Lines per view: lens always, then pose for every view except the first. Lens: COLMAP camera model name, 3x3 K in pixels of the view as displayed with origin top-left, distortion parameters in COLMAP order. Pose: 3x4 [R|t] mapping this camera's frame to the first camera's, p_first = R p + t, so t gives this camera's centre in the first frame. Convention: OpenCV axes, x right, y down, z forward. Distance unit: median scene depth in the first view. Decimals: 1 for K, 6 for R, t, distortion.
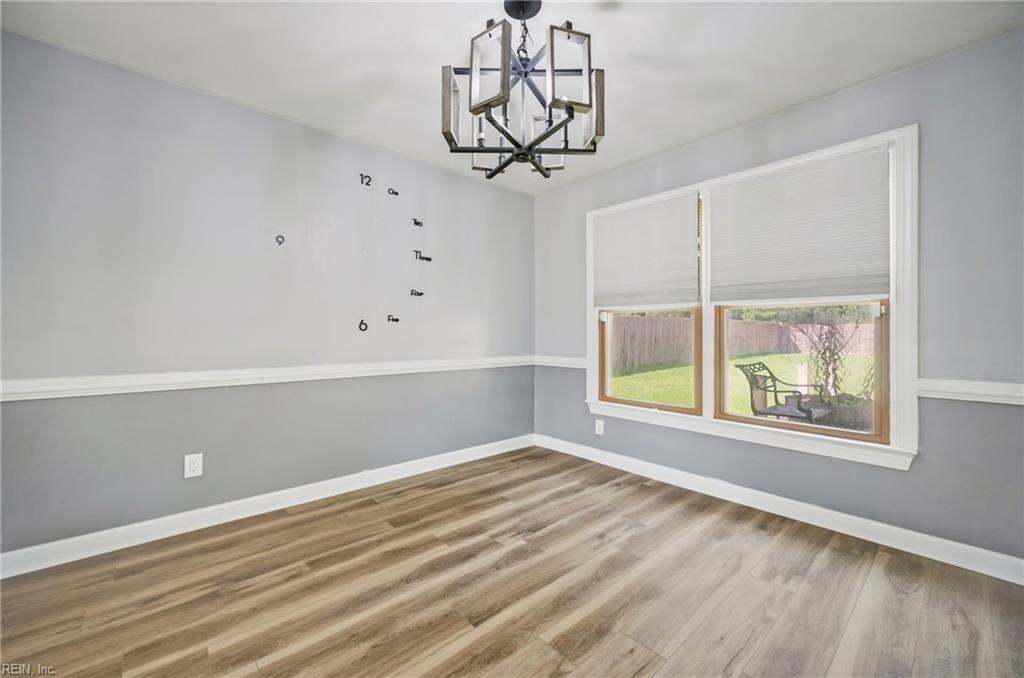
lens RADIAL K [[401.8, 0, 512.3], [0, 401.8, 338.6], [0, 0, 1]] dist [-0.002153, -0.000272]
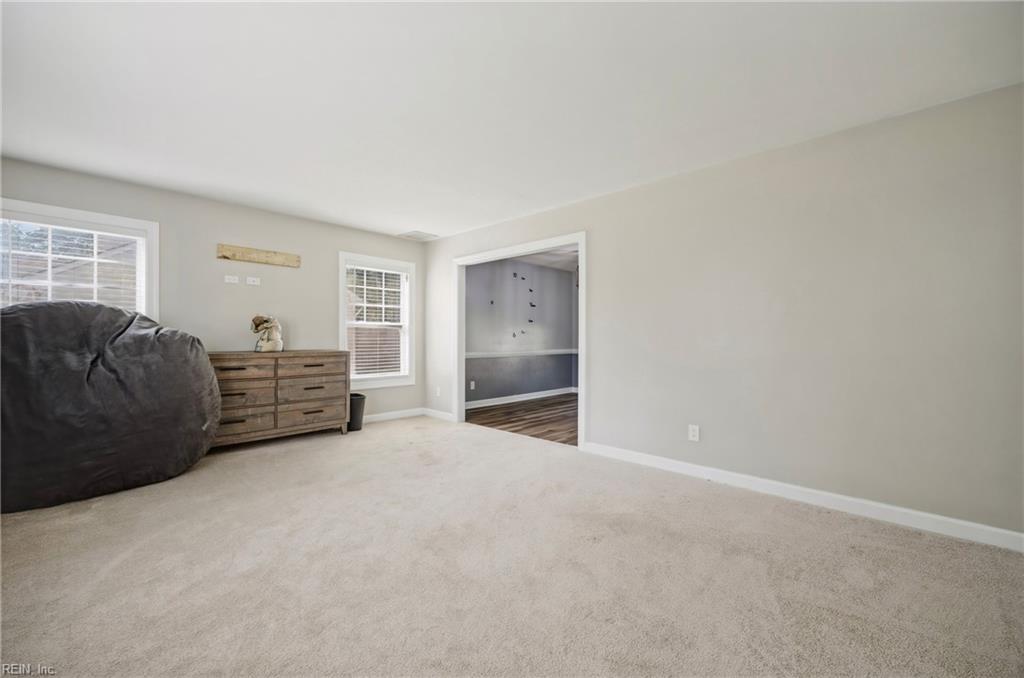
lens RADIAL K [[401.8, 0, 511.8], [0, 401.8, 338.9], [0, 0, 1]] dist [-0.002153, -0.000272]
pose [[0.997171, 0.001798, 0.075142, -0.520032], [-0.001460, 0.999989, -0.004551, 0.001432], [-0.075149, 0.004428, 0.997162, -1.299548]]
